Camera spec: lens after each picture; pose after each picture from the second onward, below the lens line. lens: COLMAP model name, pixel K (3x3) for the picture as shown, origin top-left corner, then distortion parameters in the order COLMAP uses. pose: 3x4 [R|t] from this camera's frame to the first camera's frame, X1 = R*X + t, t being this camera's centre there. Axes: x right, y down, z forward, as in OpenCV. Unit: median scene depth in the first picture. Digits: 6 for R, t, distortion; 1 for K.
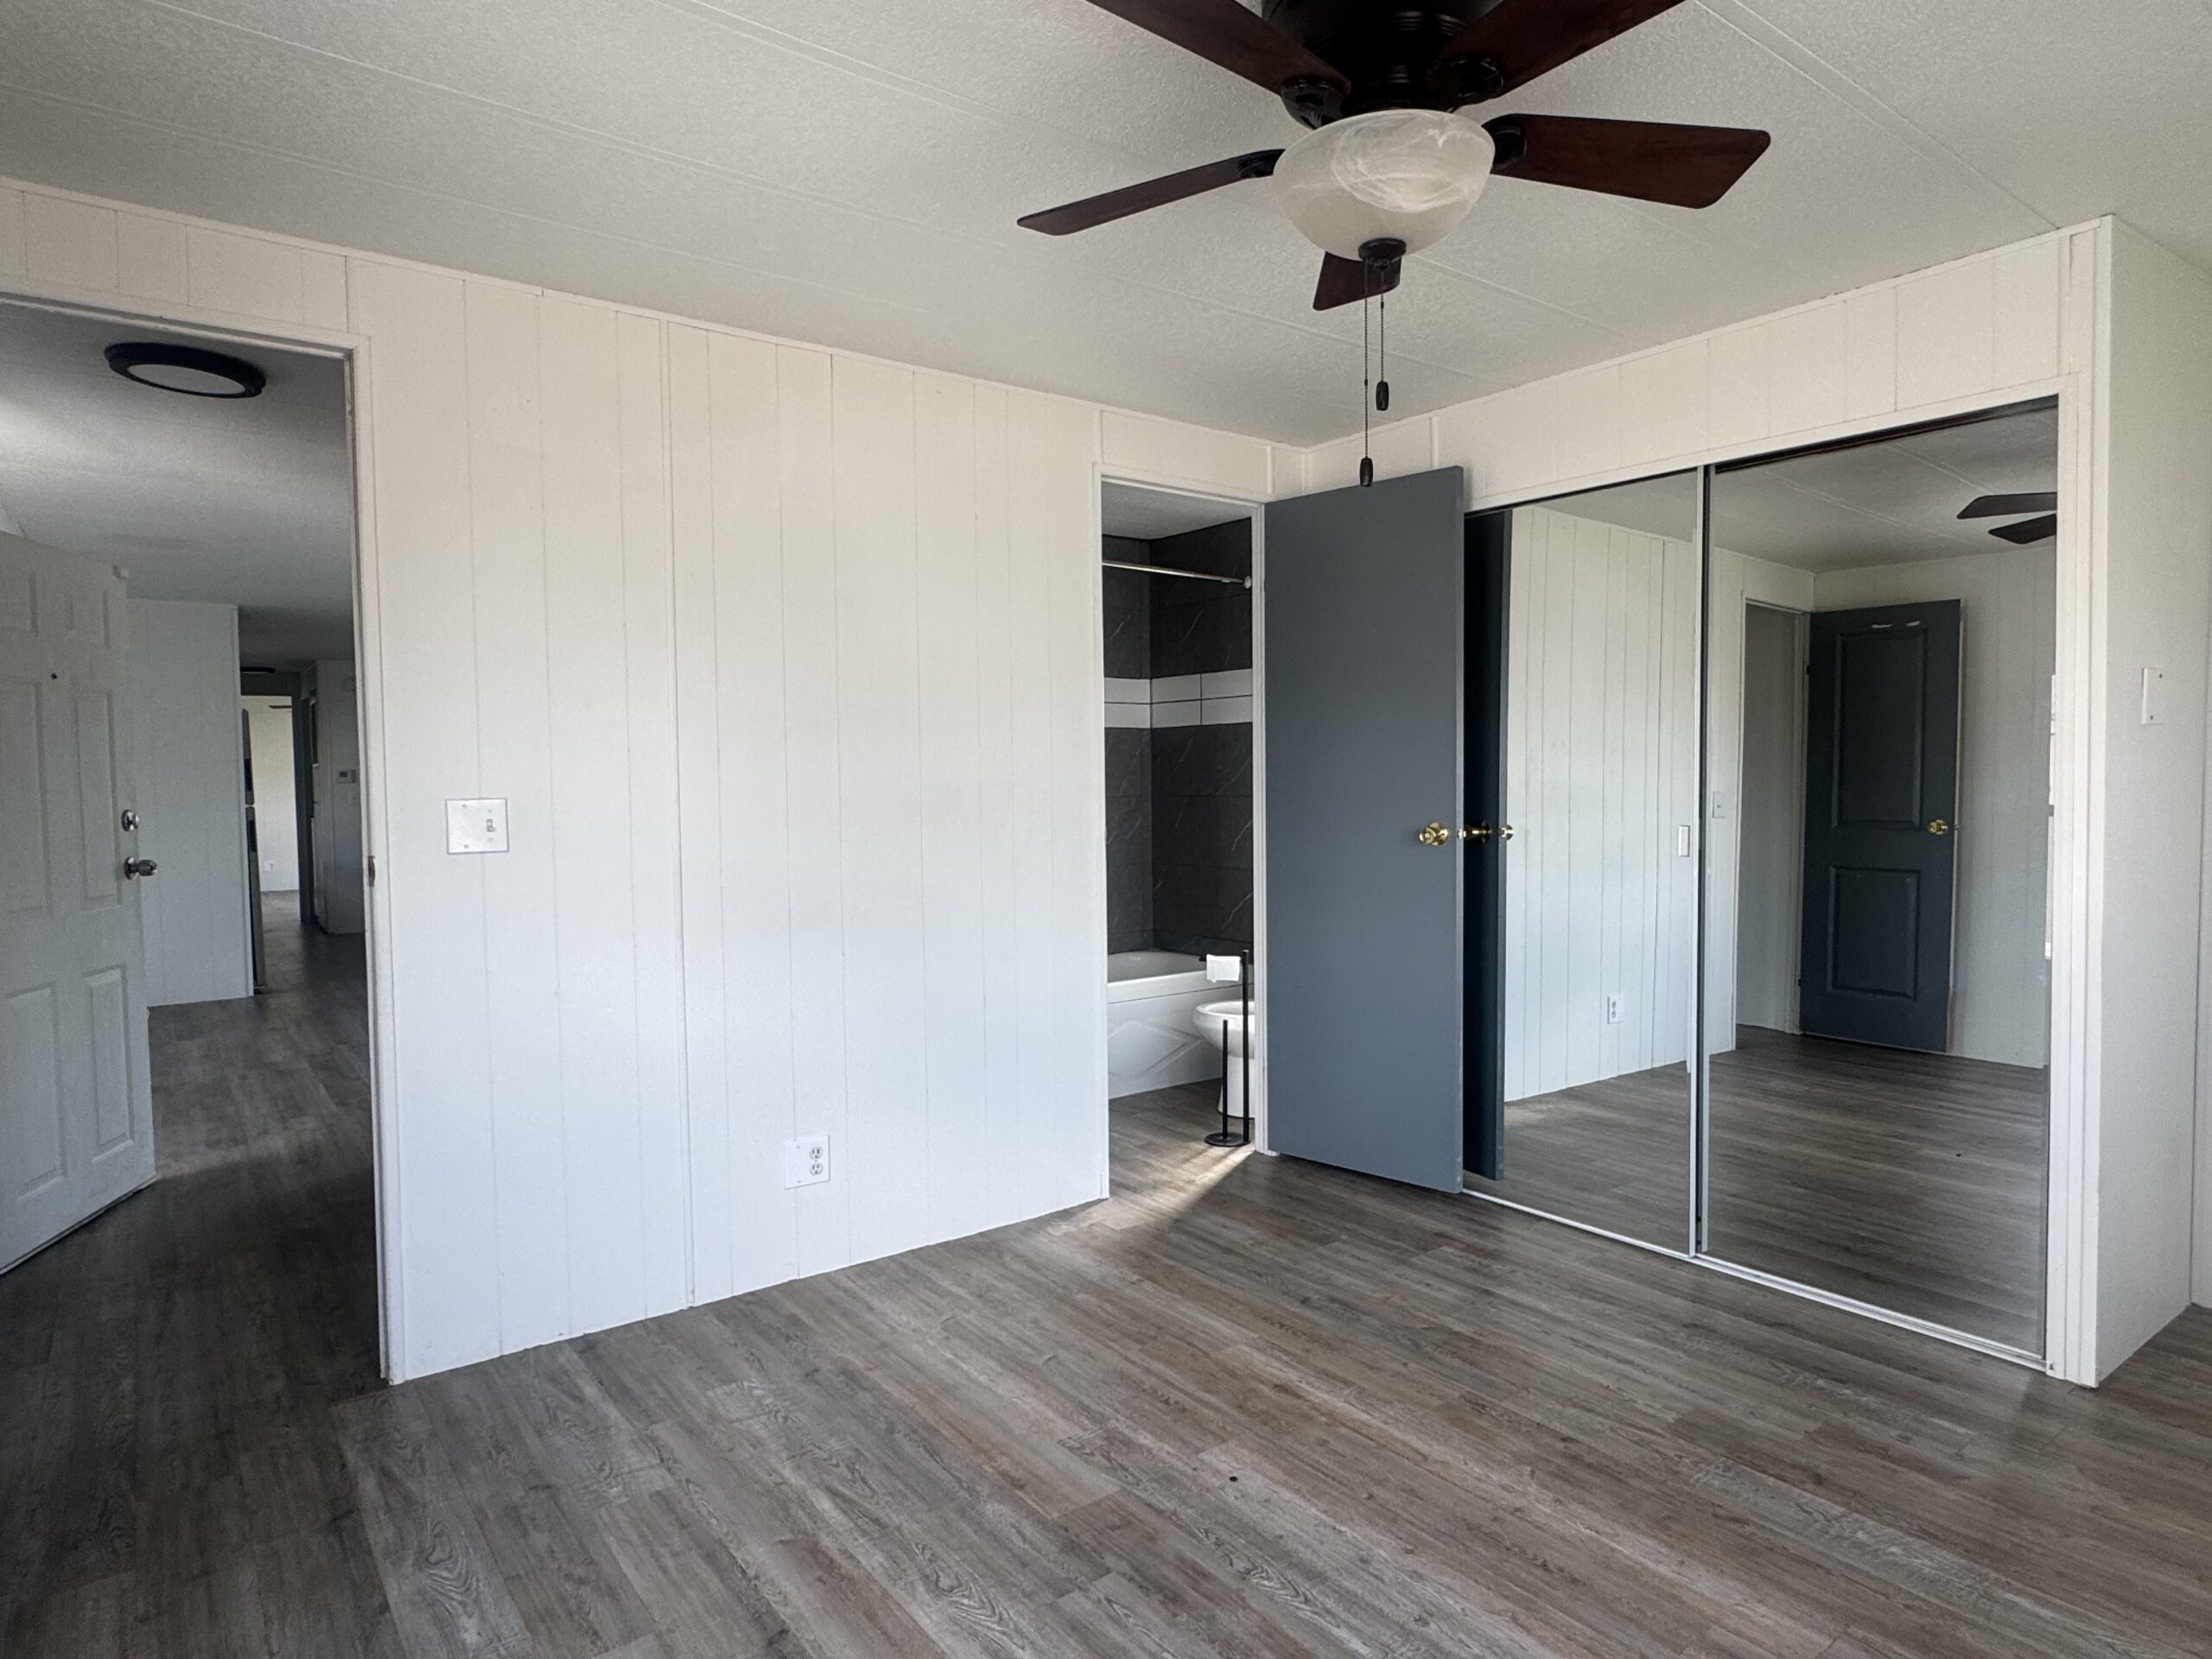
lens RADIAL K [[1275.6, 0, 1111.2], [0, 1275.6, 829.3], [0, 0, 1]] dist [0.000556, 0.002329]
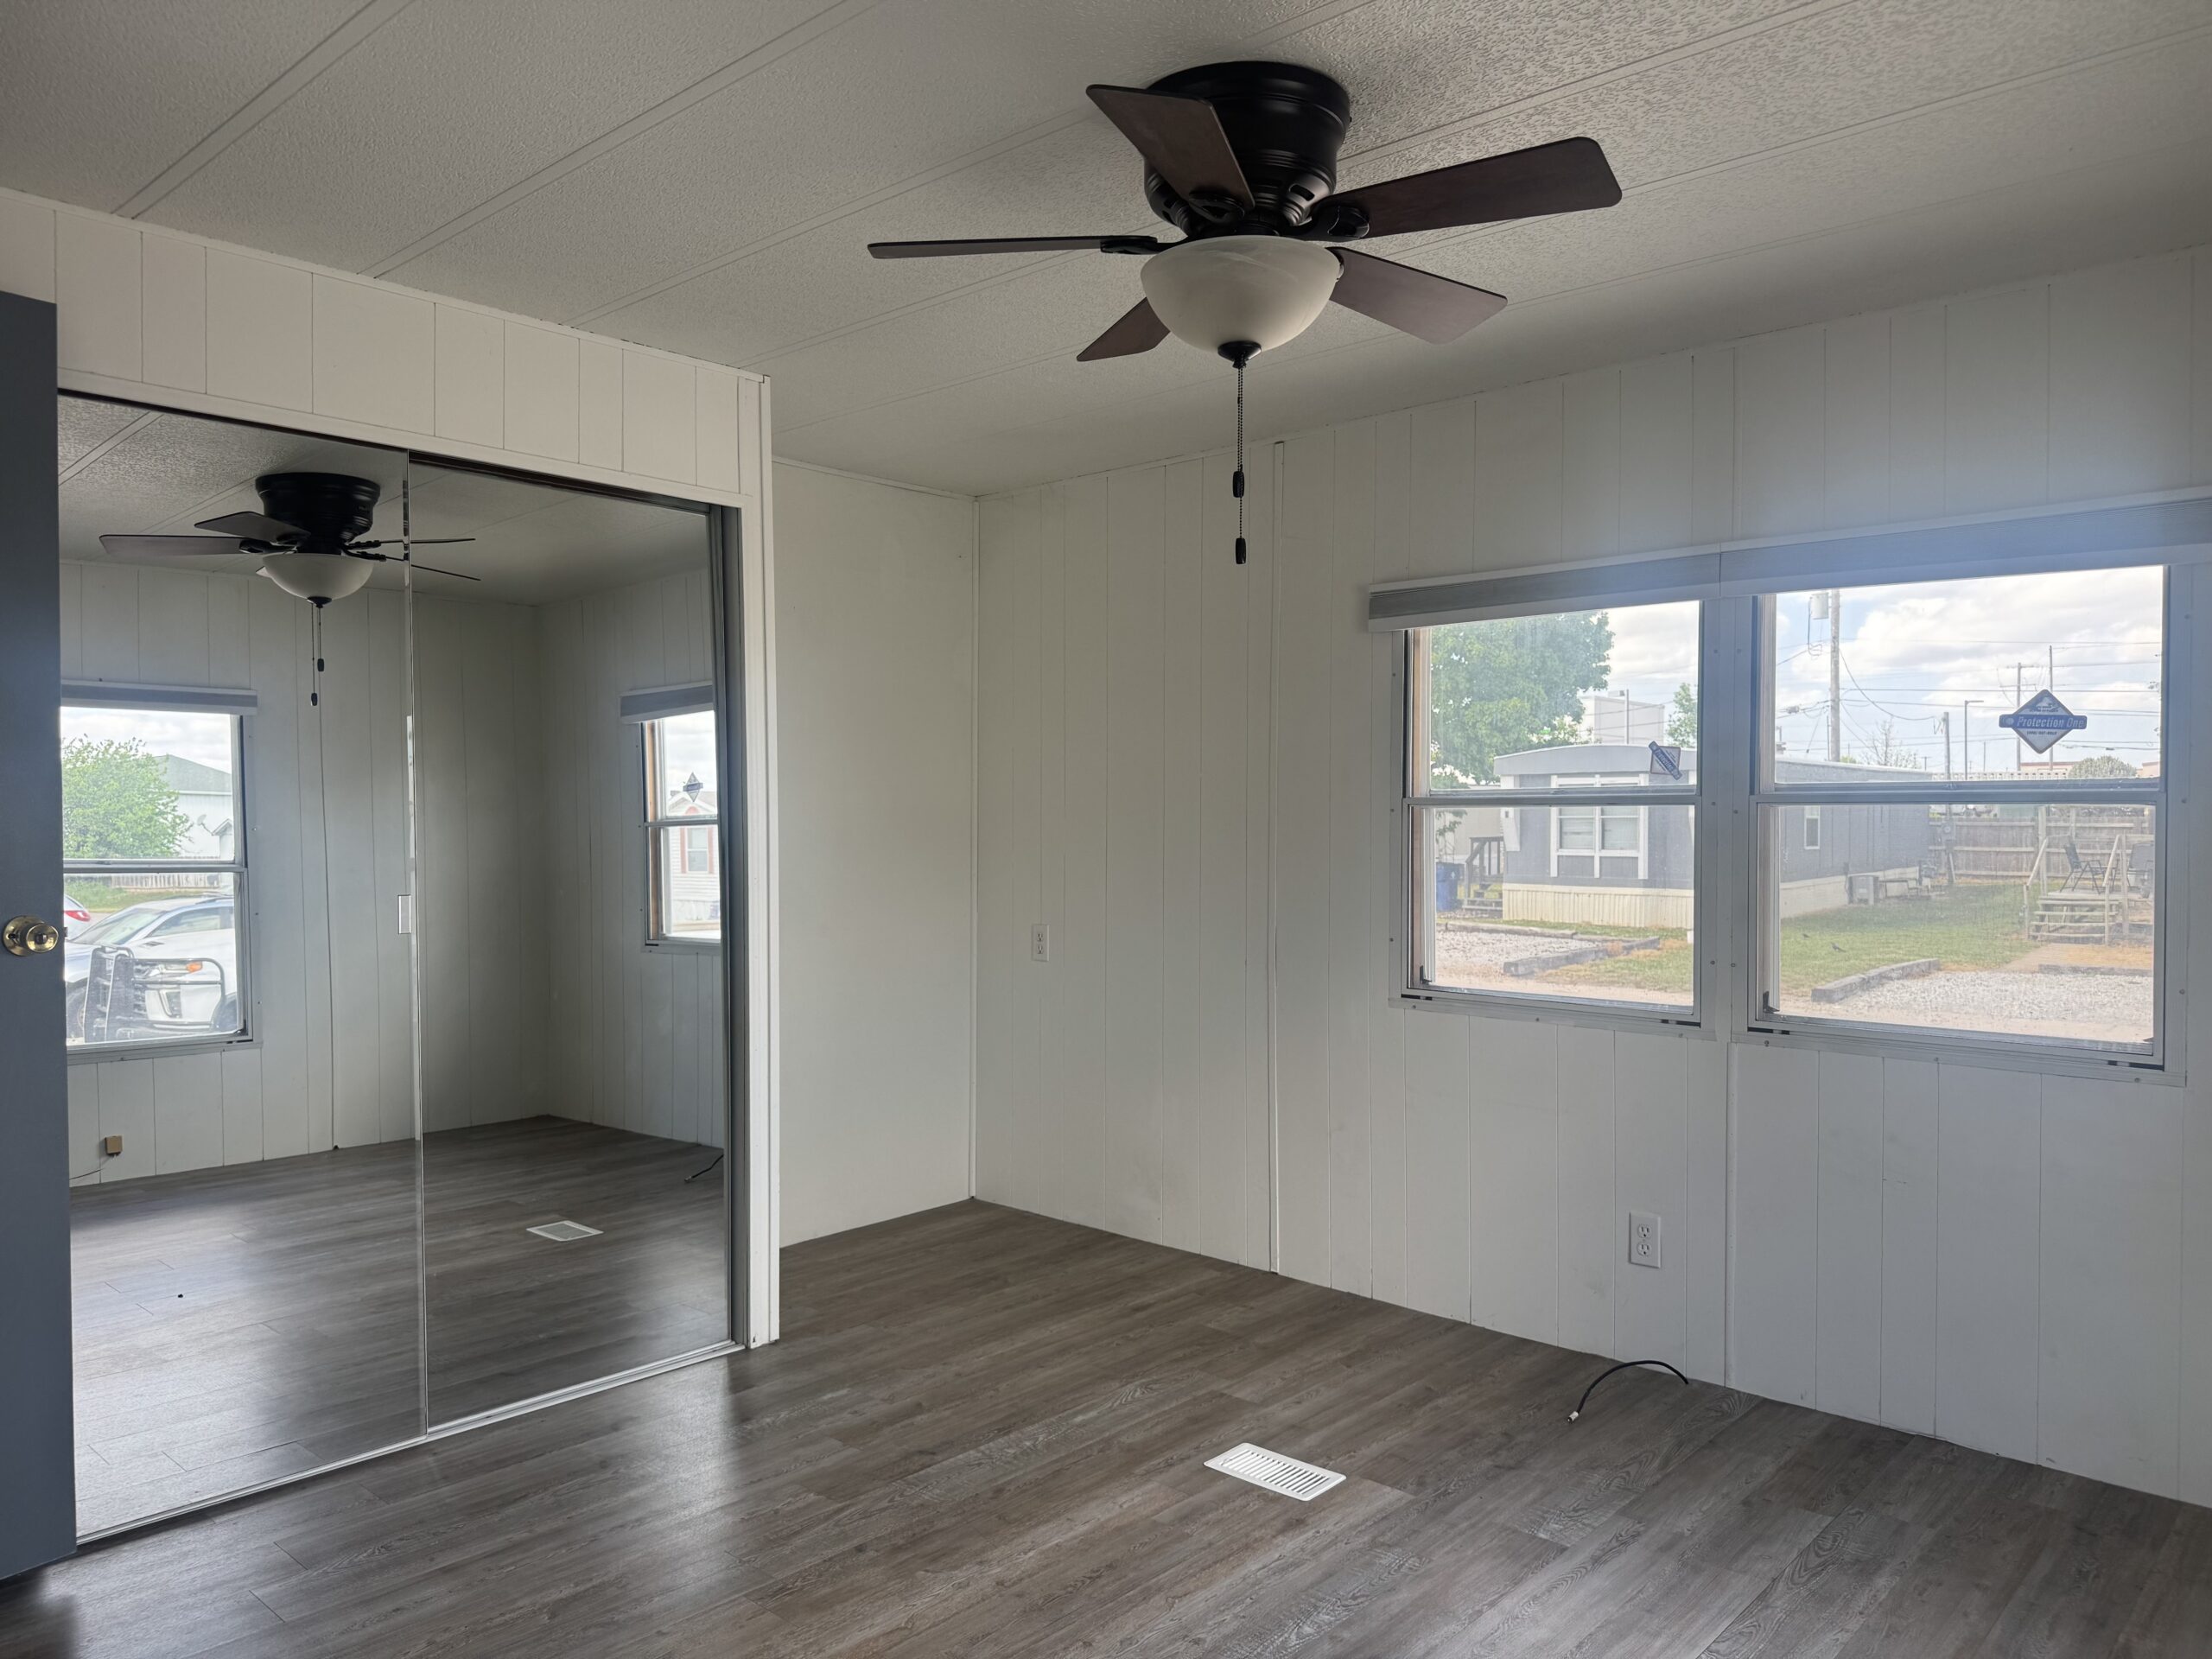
lens RADIAL K [[1580.8, 0, 1107.6], [0, 1580.8, 836.0], [0, 0, 1]] dist [0.022354, -0.006237]
pose [[-0.171101, -0.011127, 0.985191, -0.462414], [0.042317, 0.998930, 0.018632, -0.031112], [-0.984344, 0.044879, -0.170447, 0.570920]]
